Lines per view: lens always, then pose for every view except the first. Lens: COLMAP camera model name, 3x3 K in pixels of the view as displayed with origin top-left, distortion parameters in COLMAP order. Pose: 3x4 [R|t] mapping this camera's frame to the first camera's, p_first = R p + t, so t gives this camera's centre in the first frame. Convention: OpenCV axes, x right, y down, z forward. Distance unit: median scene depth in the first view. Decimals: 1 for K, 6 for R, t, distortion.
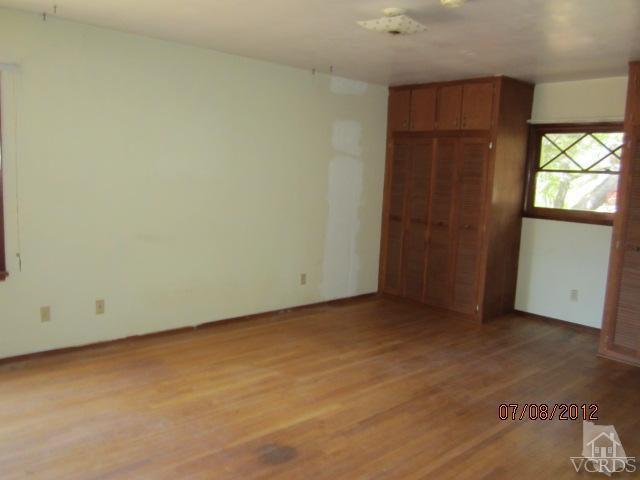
lens RADIAL K [[525.3, 0, 320.9], [0, 525.3, 240.3], [0, 0, 1]] dist [-0.040676, -0.006103]
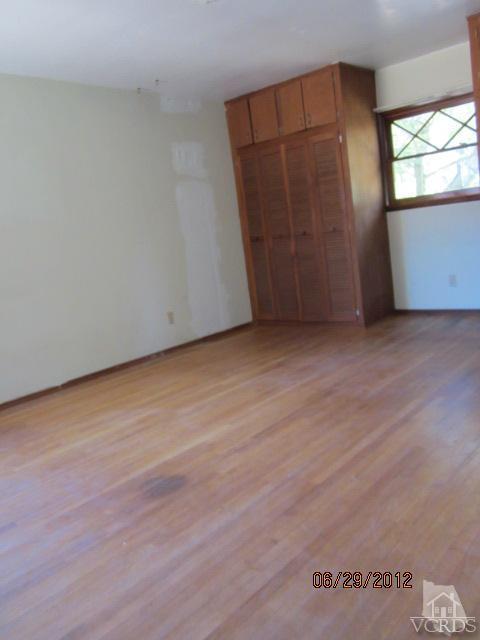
lens RADIAL K [[525.3, 0, 239.0], [0, 525.3, 320.2], [0, 0, 1]] dist [-0.040676, -0.006103]
pose [[0.979005, -0.187105, 0.080874, 0.010592], [0.184584, 0.982095, 0.037660, 0.079852], [-0.086473, -0.021941, 0.996013, 0.083985]]
